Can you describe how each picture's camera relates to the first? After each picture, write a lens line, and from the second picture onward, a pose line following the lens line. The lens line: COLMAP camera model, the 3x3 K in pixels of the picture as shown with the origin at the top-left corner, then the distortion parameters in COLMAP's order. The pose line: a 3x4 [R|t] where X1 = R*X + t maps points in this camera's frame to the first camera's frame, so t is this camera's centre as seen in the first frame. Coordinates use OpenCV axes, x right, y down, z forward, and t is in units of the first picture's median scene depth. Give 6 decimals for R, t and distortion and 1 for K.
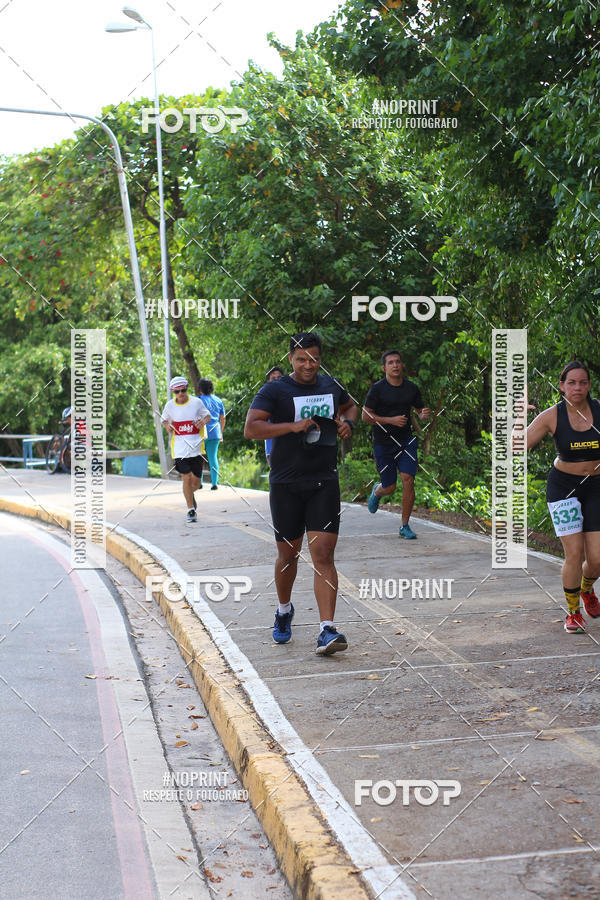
lens RADIAL K [[2064.4, 0, 282.2], [0, 2064.4, 418.6], [0, 0, 1]] dist [-0.038823, -0.012400]
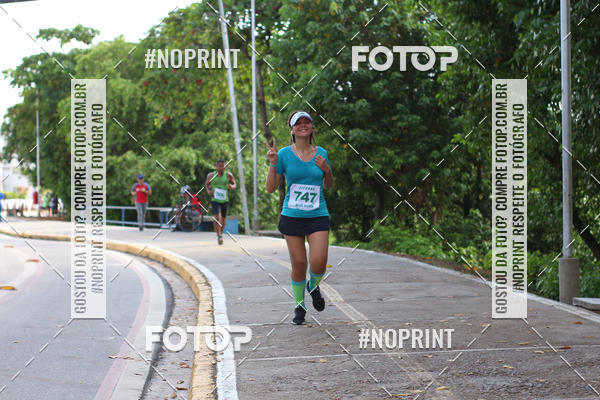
lens RADIAL K [[1369.6, 0, 305.0], [0, 1369.6, 202.3], [0, 0, 1]] dist [-0.066425, 0.036234]
pose [[0.998723, 0.027222, -0.042550, 0.037296], [-0.027562, 0.999593, -0.007424, 0.021474], [0.042330, 0.008587, 0.999067, 0.106868]]
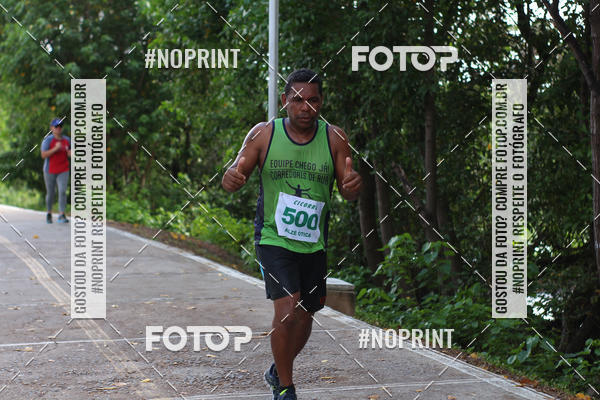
lens RADIAL K [[1369.6, 0, 305.0], [0, 1369.6, 202.3], [0, 0, 1]] dist [-0.066425, 0.036234]
pose [[0.984656, 0.040338, 0.169783, 0.036930], [-0.044098, 0.998857, 0.018435, 0.009036], [-0.168846, -0.025639, 0.985309, 0.099844]]
